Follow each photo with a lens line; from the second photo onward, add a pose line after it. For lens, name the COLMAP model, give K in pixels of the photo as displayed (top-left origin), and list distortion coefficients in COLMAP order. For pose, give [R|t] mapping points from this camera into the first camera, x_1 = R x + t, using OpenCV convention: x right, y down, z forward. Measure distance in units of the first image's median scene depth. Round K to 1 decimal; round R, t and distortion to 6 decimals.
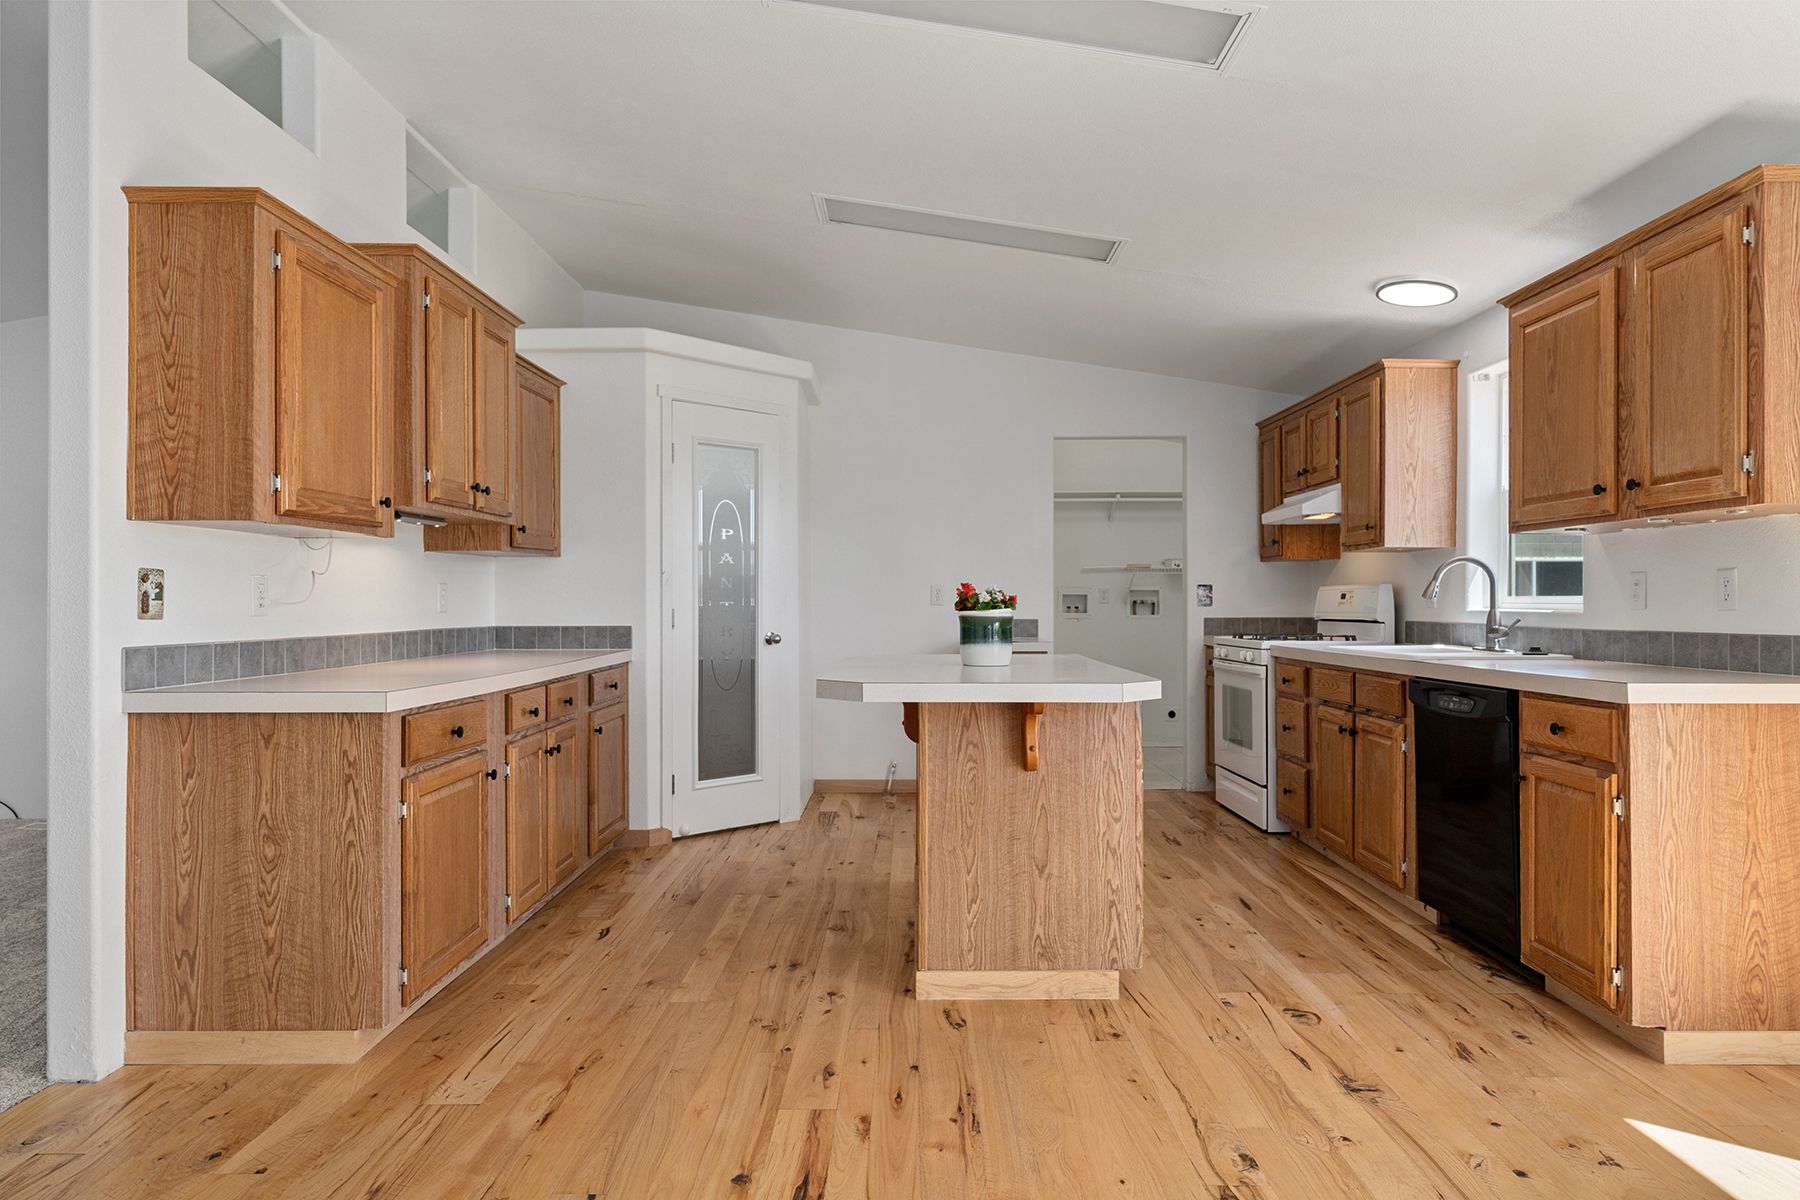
lens RADIAL K [[1092.2, 0, 926.6], [0, 1092.2, 602.4], [0, 0, 1]] dist [-0.007796, 0.003837]
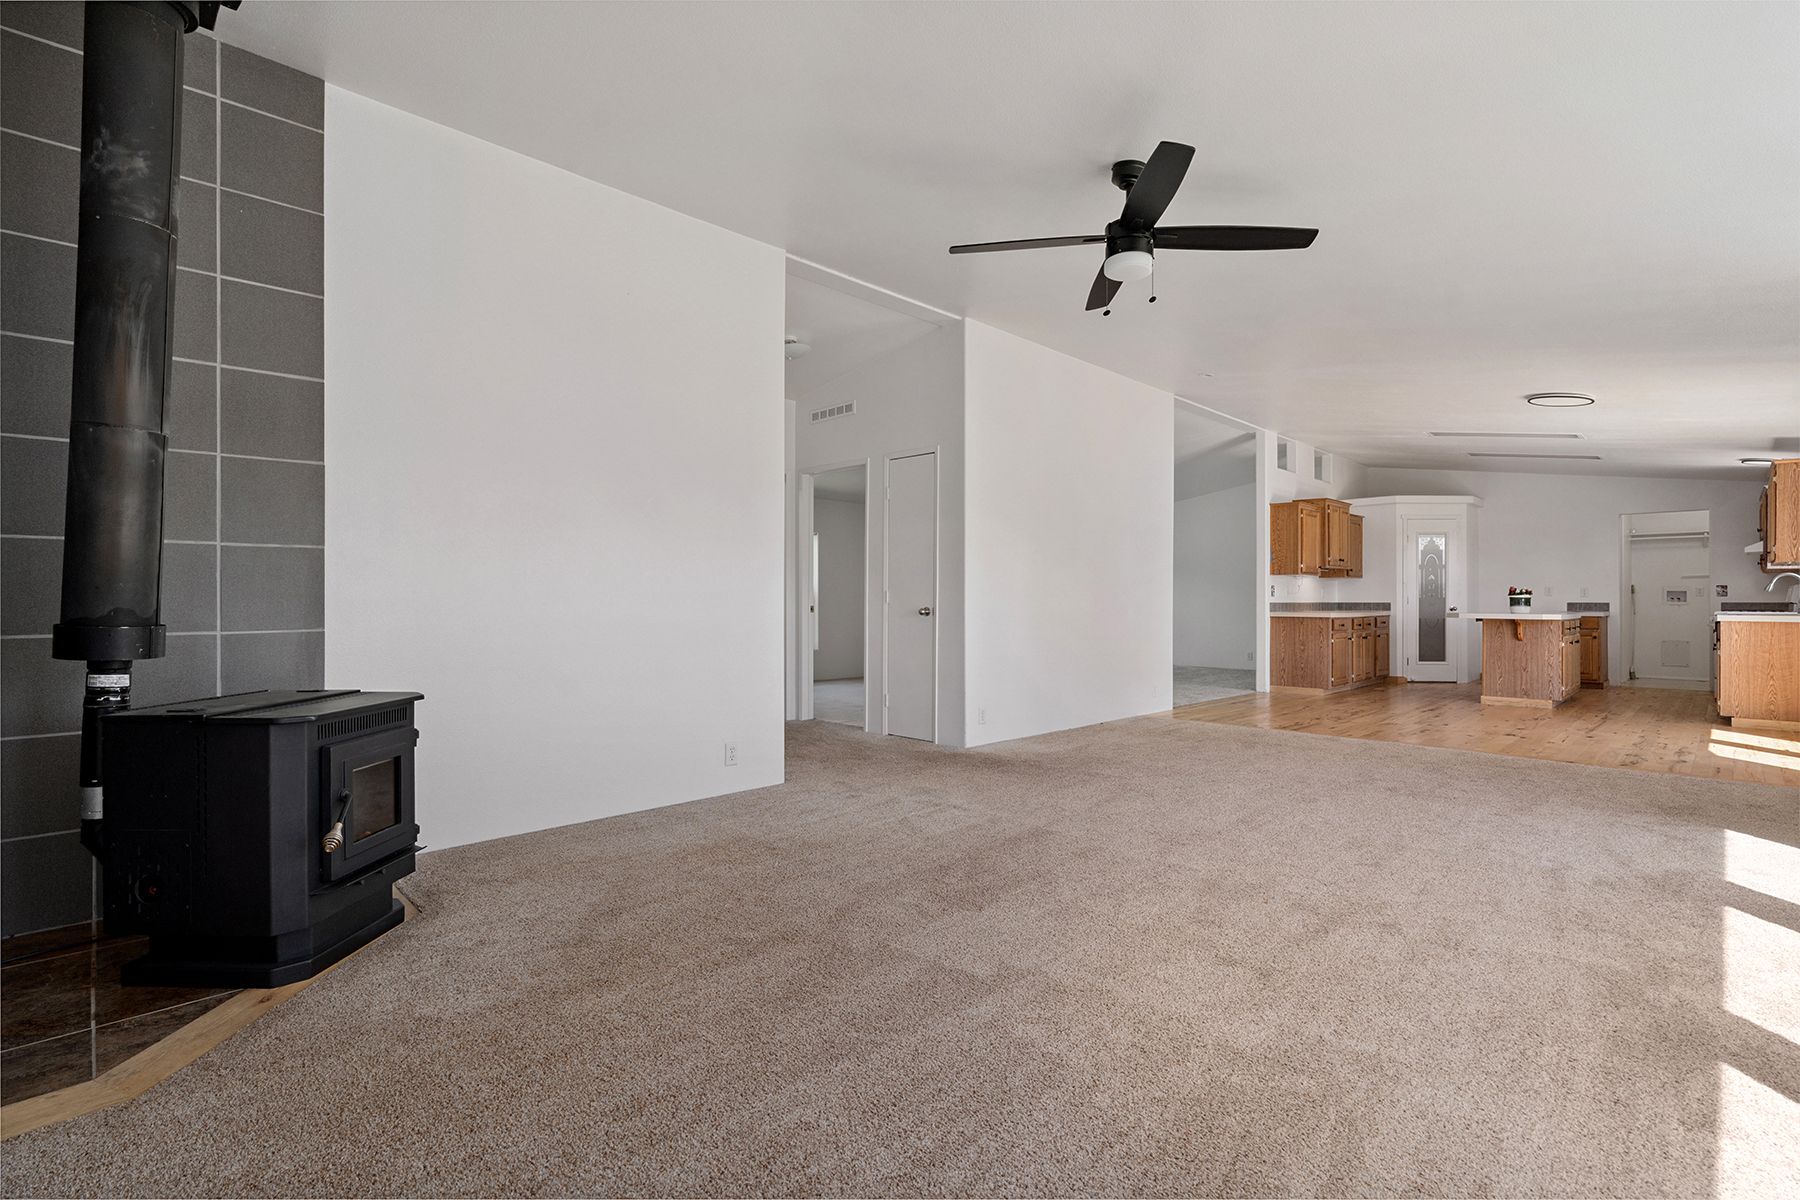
lens RADIAL K [[805.7, 0, 907.8], [0, 805.7, 597.2], [0, 0, 1]] dist [-0.004309, 0.000656]
pose [[0.696602, 0.000391, -0.717458, 0.487025], [-0.003248, 0.999991, -0.002609, 0.023942], [0.717451, 0.004148, 0.696597, -1.859740]]
